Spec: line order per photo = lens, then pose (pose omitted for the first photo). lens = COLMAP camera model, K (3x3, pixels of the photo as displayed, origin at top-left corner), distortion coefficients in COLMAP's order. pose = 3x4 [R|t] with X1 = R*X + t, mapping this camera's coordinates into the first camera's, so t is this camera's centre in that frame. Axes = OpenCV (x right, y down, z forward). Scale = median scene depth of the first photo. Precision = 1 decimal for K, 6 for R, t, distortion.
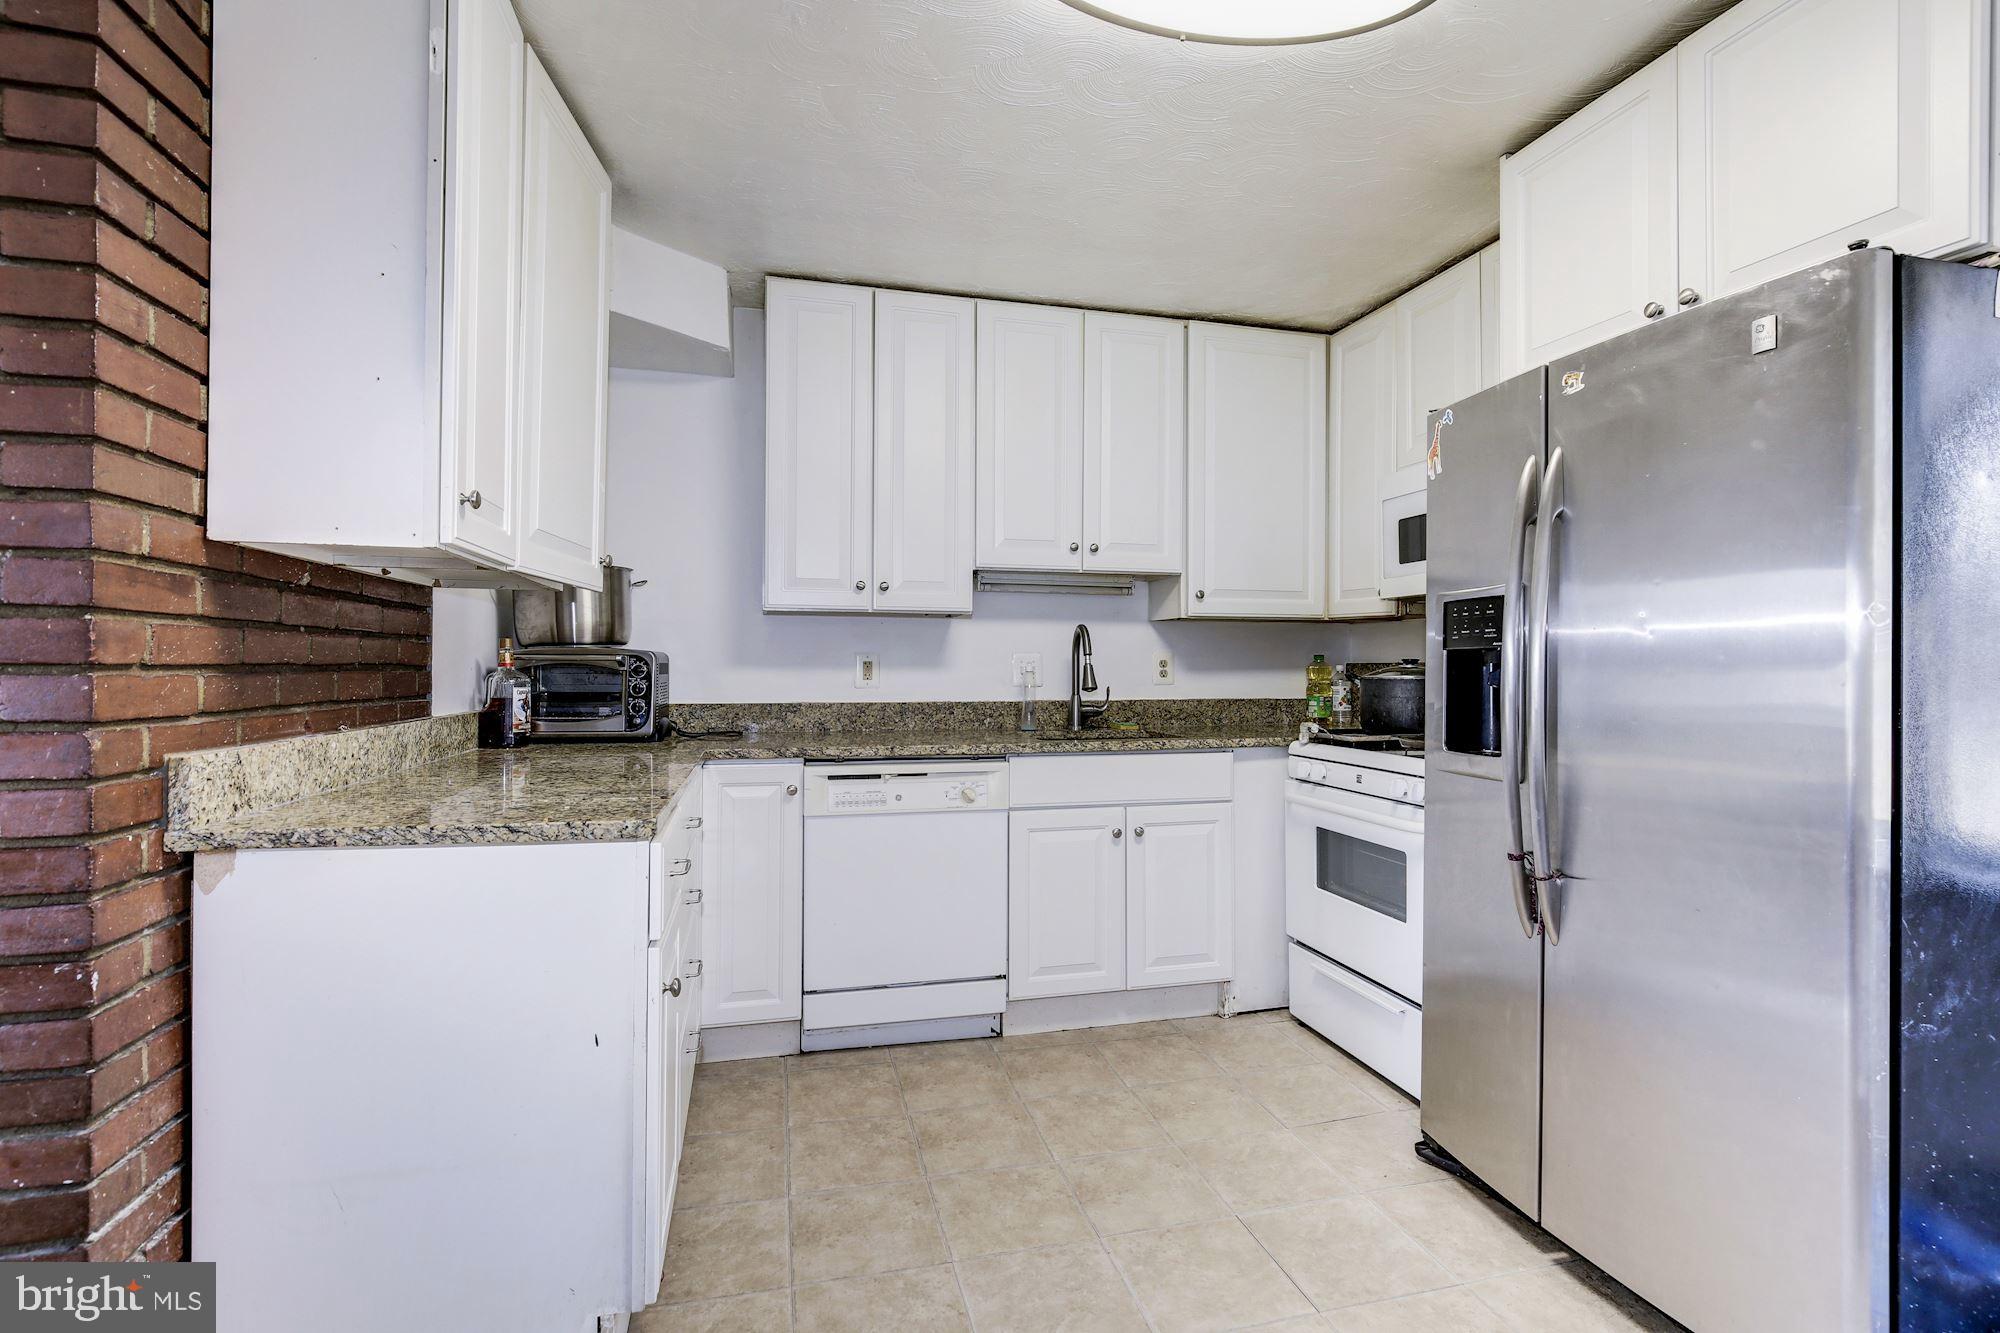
lens RADIAL K [[911.7, 0, 1000.0], [0, 911.7, 666.5], [0, 0, 1]] dist [-0.015792, 0.000115]
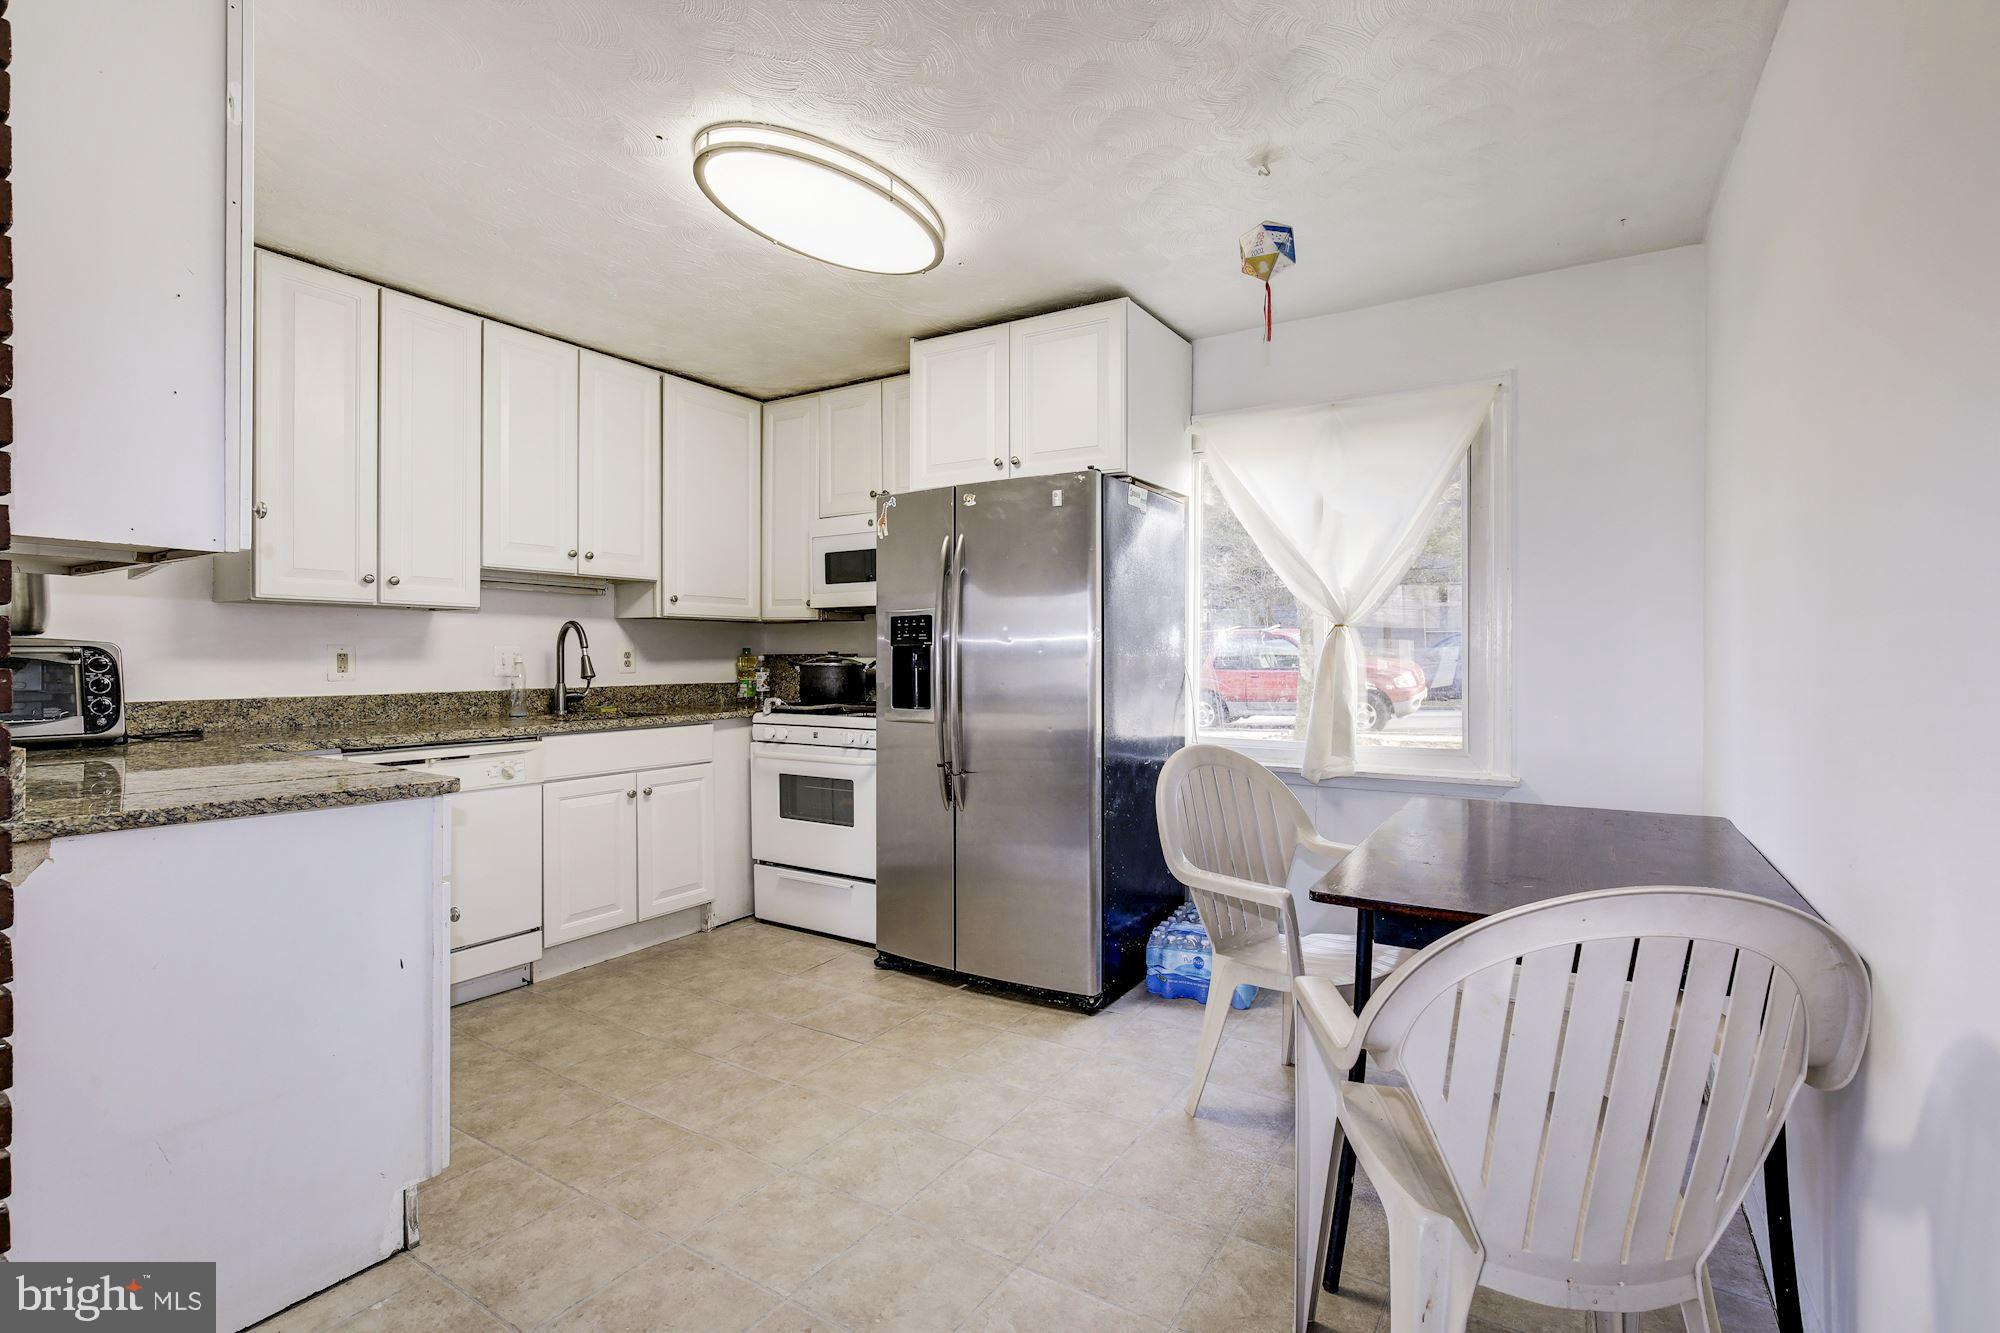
lens RADIAL K [[911.7, 0, 1000.0], [0, 911.7, 666.5], [0, 0, 1]] dist [-0.015792, 0.000115]
pose [[0.726495, -0.011103, 0.687082, -0.353921], [0.003986, 0.999921, 0.011943, -0.000628], [-0.687160, -0.005938, 0.726481, -0.226235]]
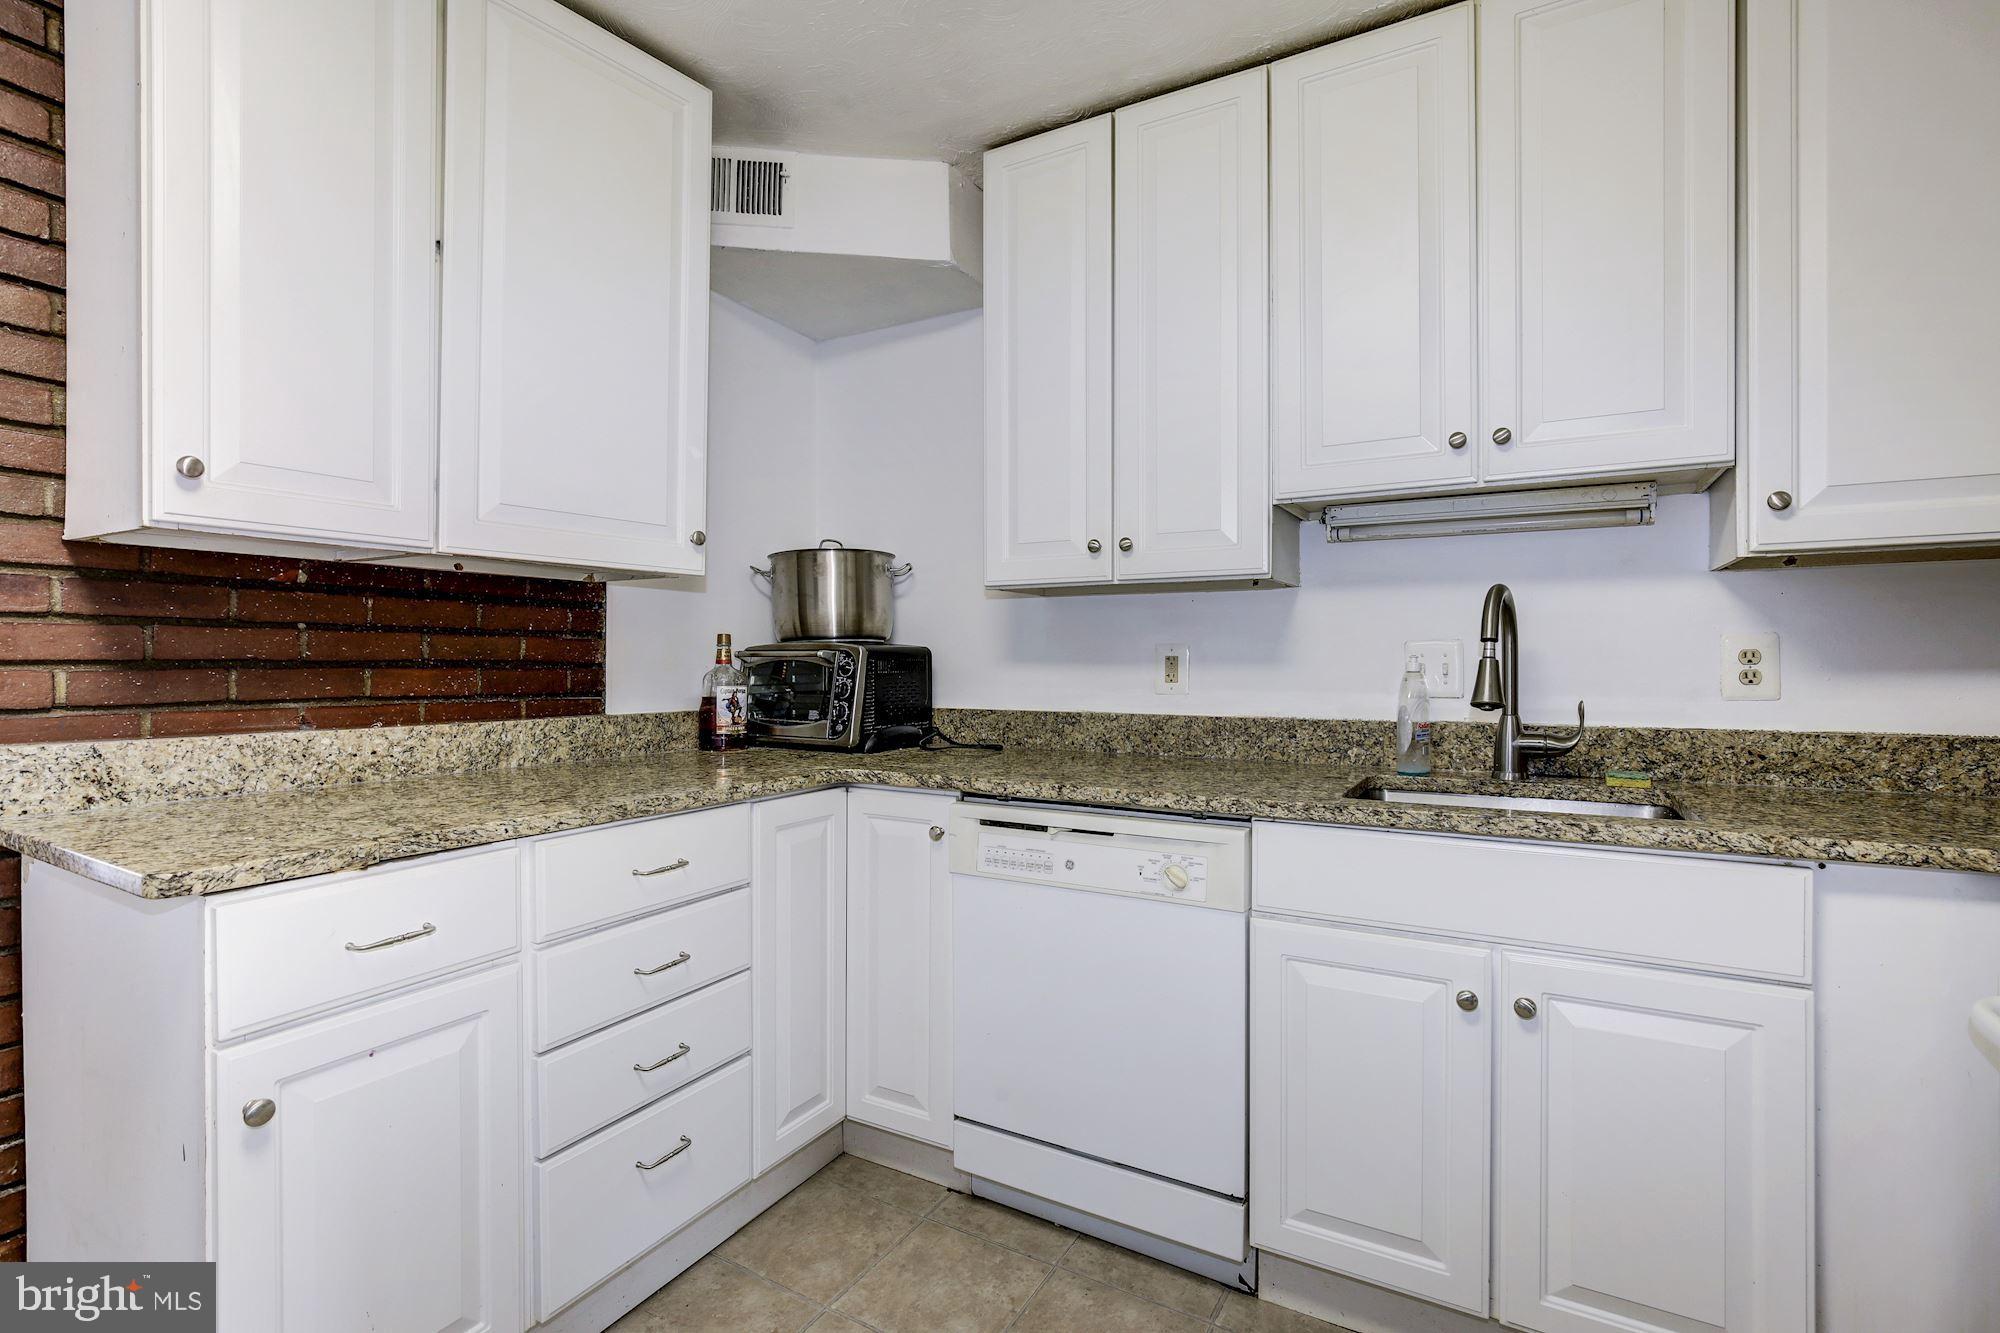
lens RADIAL K [[911.7, 0, 1000.0], [0, 911.7, 666.5], [0, 0, 1]] dist [-0.015792, 0.000115]
pose [[0.716878, 0.000271, -0.697198, 0.293470], [0.000181, 1.000000, 0.000575, 0.002216], [0.697198, -0.000538, 0.716878, 0.479694]]
